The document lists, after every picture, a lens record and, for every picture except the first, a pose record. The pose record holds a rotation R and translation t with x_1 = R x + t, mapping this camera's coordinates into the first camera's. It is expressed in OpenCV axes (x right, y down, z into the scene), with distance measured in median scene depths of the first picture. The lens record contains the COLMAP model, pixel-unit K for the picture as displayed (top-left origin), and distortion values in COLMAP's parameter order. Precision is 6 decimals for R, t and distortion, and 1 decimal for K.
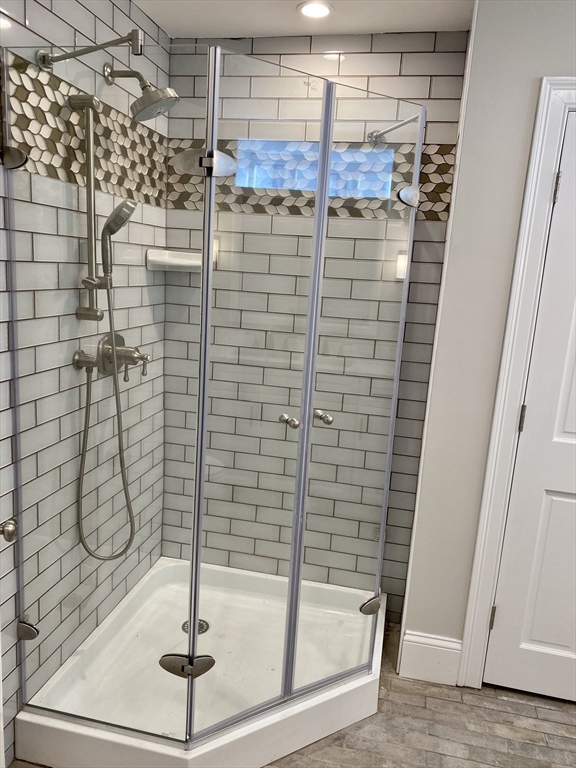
lens RADIAL K [[589.5, 0, 288.0], [0, 589.5, 384.0], [0, 0, 1]] dist [0.011485, -0.005217]
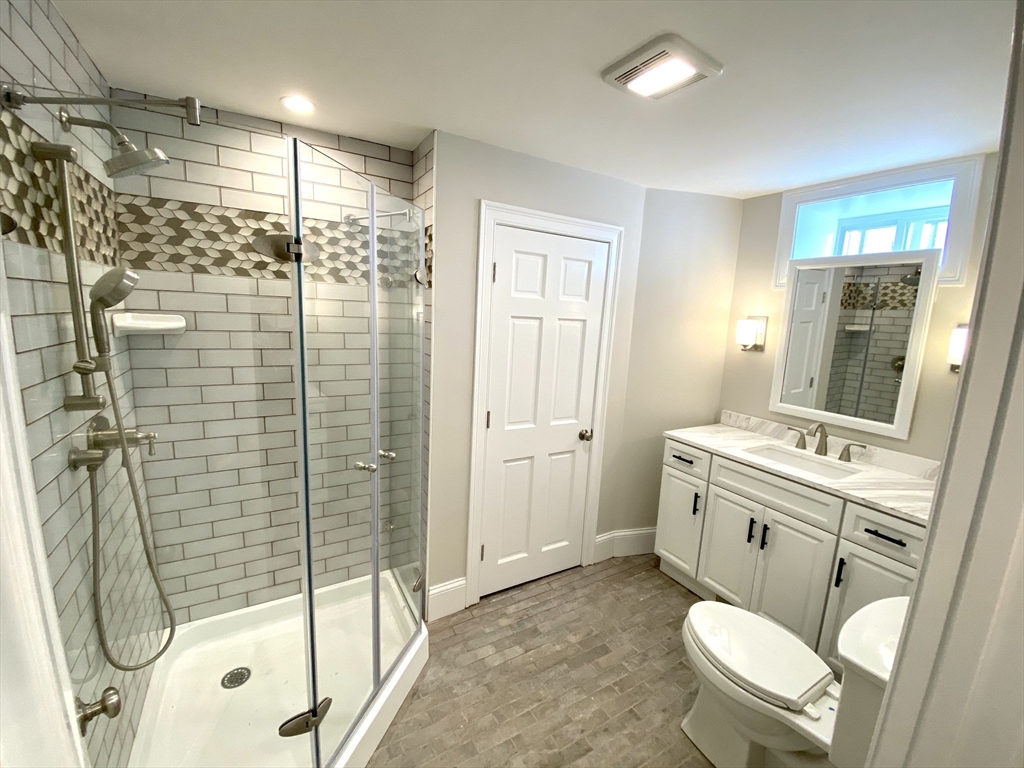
lens RADIAL K [[417.0, 0, 509.6], [0, 417.0, 381.4], [0, 0, 1]] dist [0.009351, -0.015862]
pose [[0.733511, -0.139826, 0.665140, -0.251057], [0.135060, 0.989080, 0.058981, -0.091225], [-0.666124, 0.046571, 0.744386, 0.144032]]
